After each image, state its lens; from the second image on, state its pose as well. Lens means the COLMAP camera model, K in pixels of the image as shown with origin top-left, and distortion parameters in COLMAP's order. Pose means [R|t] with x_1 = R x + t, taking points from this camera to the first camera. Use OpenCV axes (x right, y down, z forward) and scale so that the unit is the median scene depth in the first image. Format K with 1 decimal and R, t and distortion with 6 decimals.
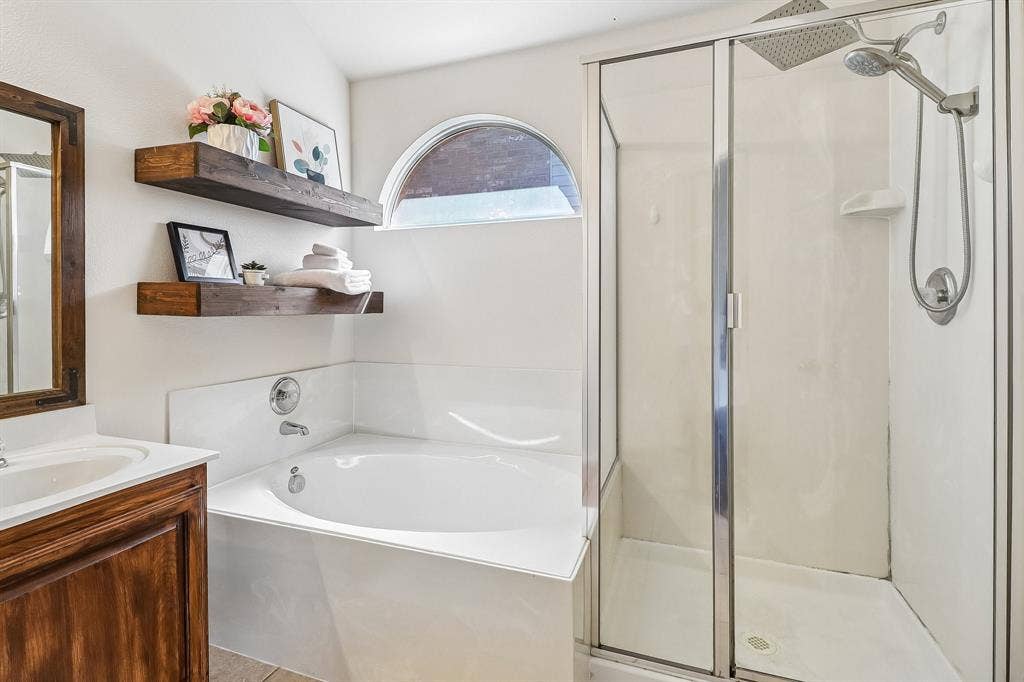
lens RADIAL K [[482.8, 0, 510.0], [0, 482.8, 312.7], [0, 0, 1]] dist [0.010670, -0.007429]
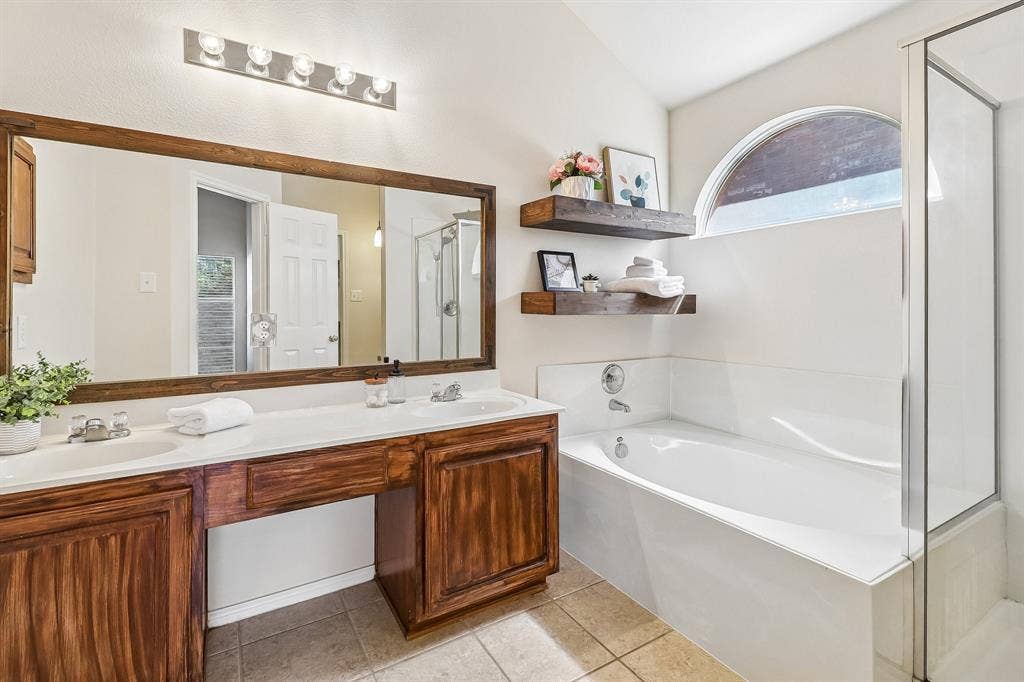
lens RADIAL K [[482.8, 0, 510.2], [0, 482.8, 311.7], [0, 0, 1]] dist [0.010670, -0.007429]
pose [[0.782561, 0.001869, -0.622571, 0.133661], [-0.005677, 0.999975, -0.004134, 0.004085], [0.622548, 0.006769, 0.782552, -0.187295]]
